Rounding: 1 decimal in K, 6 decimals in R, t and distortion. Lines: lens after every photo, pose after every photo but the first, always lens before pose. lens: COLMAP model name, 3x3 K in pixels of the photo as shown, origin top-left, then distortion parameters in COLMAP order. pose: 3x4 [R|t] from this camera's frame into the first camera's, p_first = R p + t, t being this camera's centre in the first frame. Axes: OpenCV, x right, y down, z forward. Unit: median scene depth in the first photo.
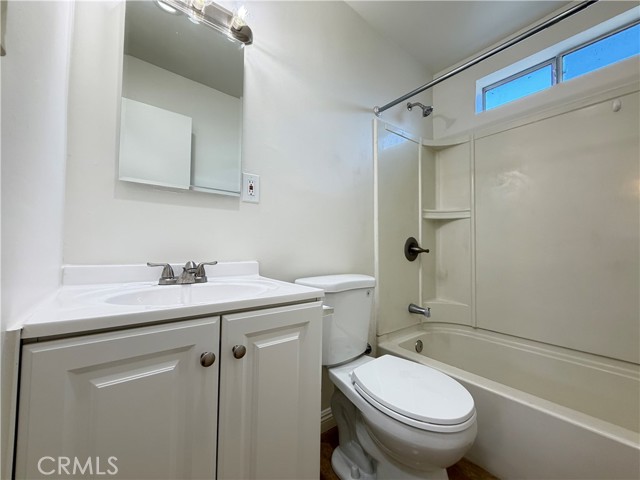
lens RADIAL K [[256.2, 0, 318.7], [0, 256.2, 239.9], [0, 0, 1]] dist [-0.002153, 0.000899]
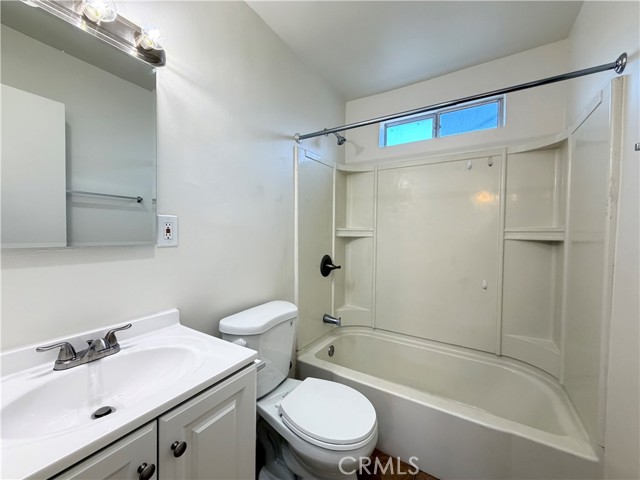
lens RADIAL K [[256.2, 0, 319.5], [0, 256.2, 239.4], [0, 0, 1]] dist [-0.002153, 0.000899]
pose [[0.940485, -0.008529, 0.339727, -0.049631], [-0.013511, 0.997956, 0.062457, -0.178109], [-0.339566, -0.063330, 0.938448, -0.031377]]
